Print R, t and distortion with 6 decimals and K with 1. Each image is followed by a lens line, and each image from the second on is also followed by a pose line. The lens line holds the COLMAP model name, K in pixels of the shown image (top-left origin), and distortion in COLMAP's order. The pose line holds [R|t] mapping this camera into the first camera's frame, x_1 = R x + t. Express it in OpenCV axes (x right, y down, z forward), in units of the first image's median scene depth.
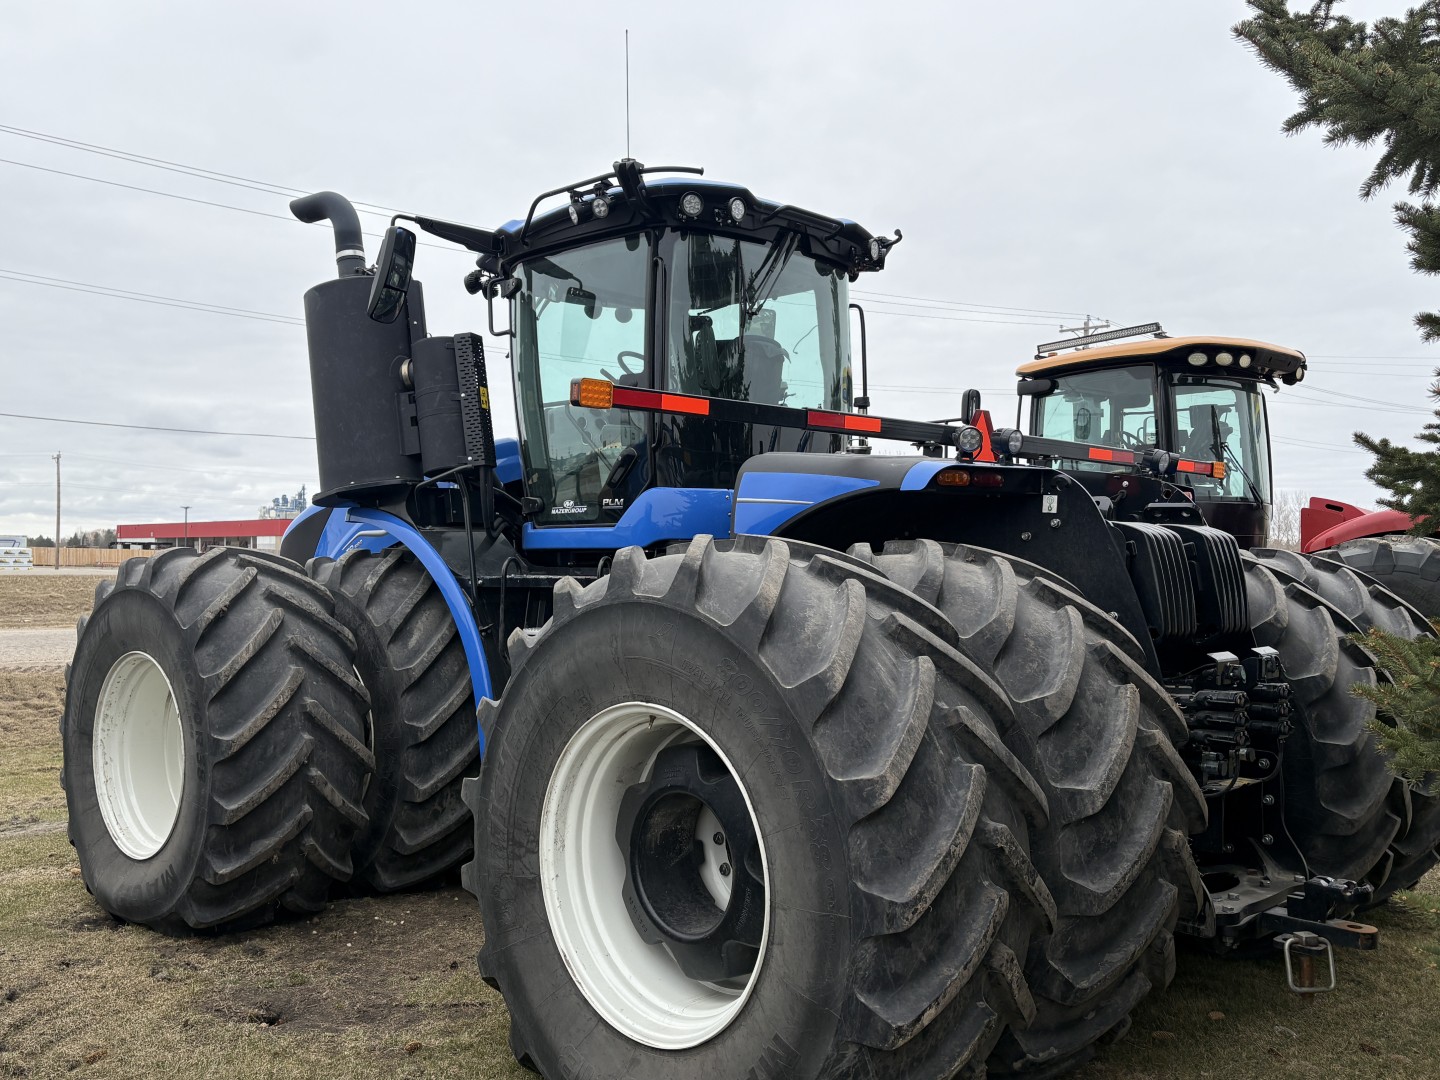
lens RADIAL K [[1286.6, 0, 728.2], [0, 1286.6, 550.9], [0, 0, 1]] dist [0.057626, -0.150329]
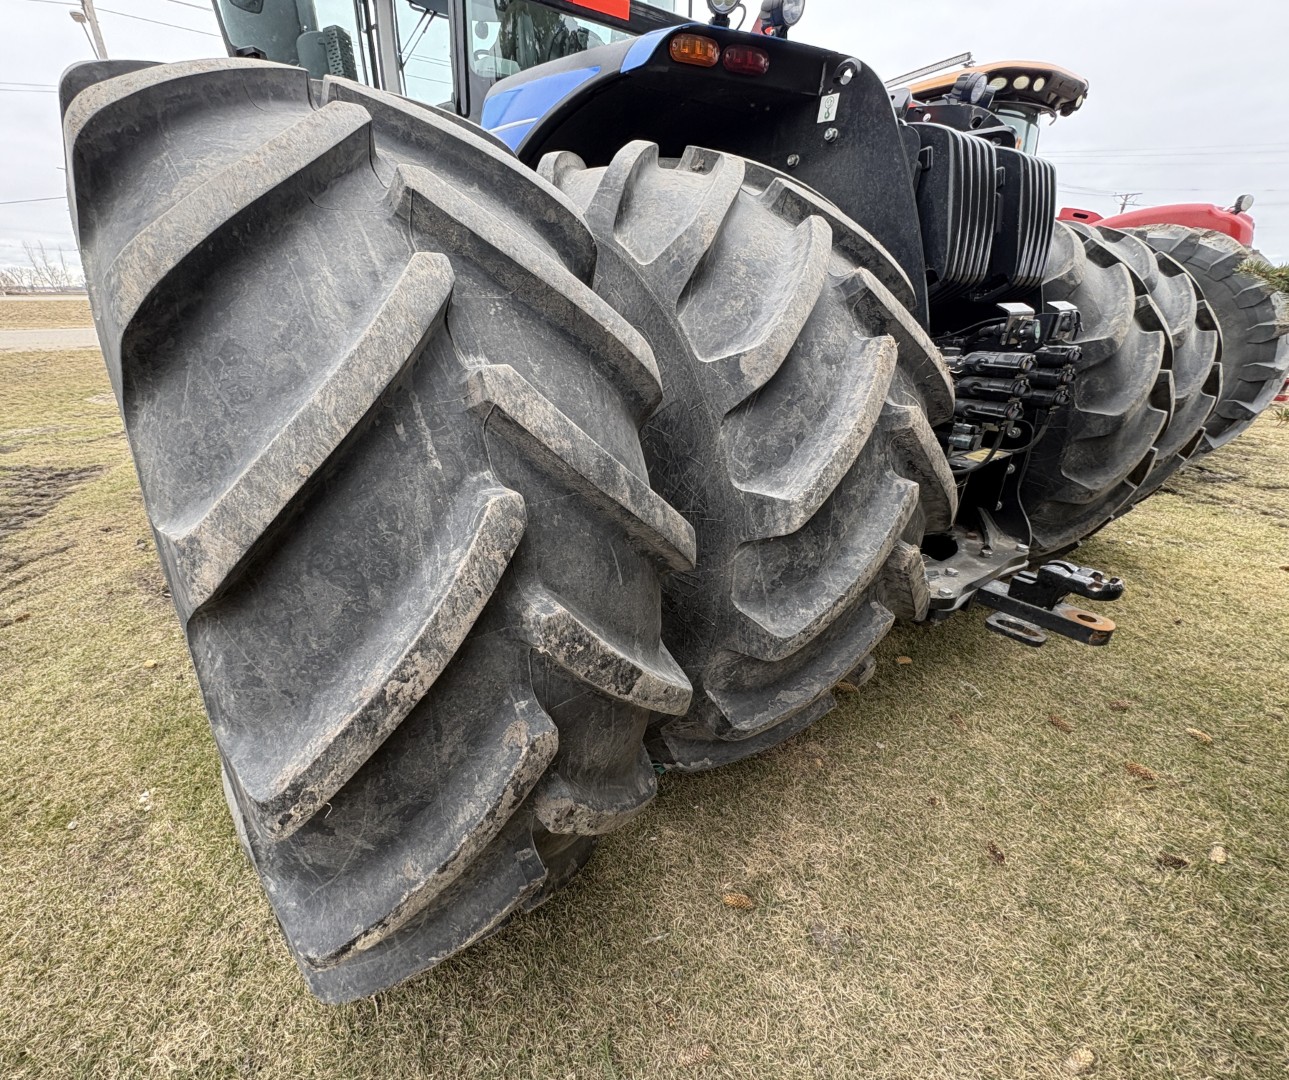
lens RADIAL K [[563.7, 0, 575.0], [0, 563.7, 541.9], [0, 0, 1]] dist [-0.002495, -0.000651]
pose [[0.983468, 0.066912, -0.168265, 0.210101], [0.007767, 0.912783, 0.408371, 0.080892], [0.180915, -0.402926, 0.897173, 0.671420]]
